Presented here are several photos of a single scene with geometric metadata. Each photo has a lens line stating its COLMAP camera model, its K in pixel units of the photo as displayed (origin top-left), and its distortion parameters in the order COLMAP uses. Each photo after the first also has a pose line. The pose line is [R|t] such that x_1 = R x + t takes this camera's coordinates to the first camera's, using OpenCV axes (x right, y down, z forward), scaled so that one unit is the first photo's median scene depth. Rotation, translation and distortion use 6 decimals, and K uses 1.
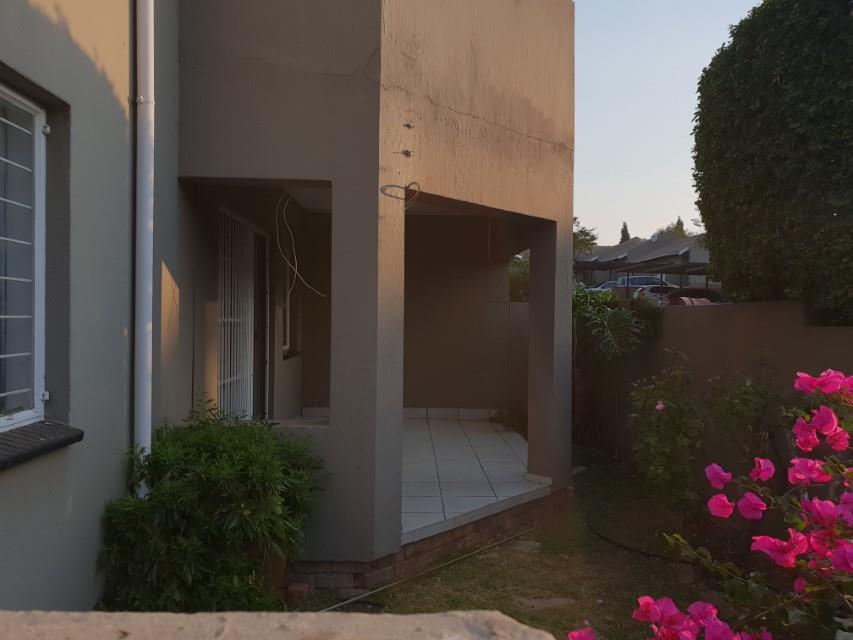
lens RADIAL K [[678.1, 0, 425.0], [0, 678.1, 320.3], [0, 0, 1]] dist [-0.010001, -0.004134]
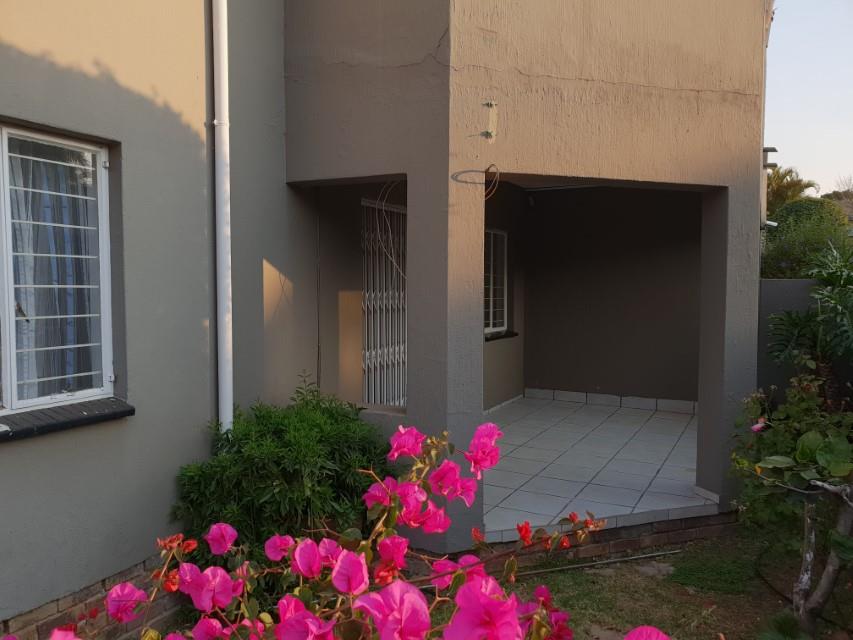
lens RADIAL K [[678.1, 0, 424.2], [0, 678.1, 321.0], [0, 0, 1]] dist [-0.010001, -0.004134]
pose [[0.867636, 0.014072, -0.497001, 0.376880], [0.007520, 0.999114, 0.041417, -0.027277], [0.497143, -0.039672, 0.866761, 0.132323]]
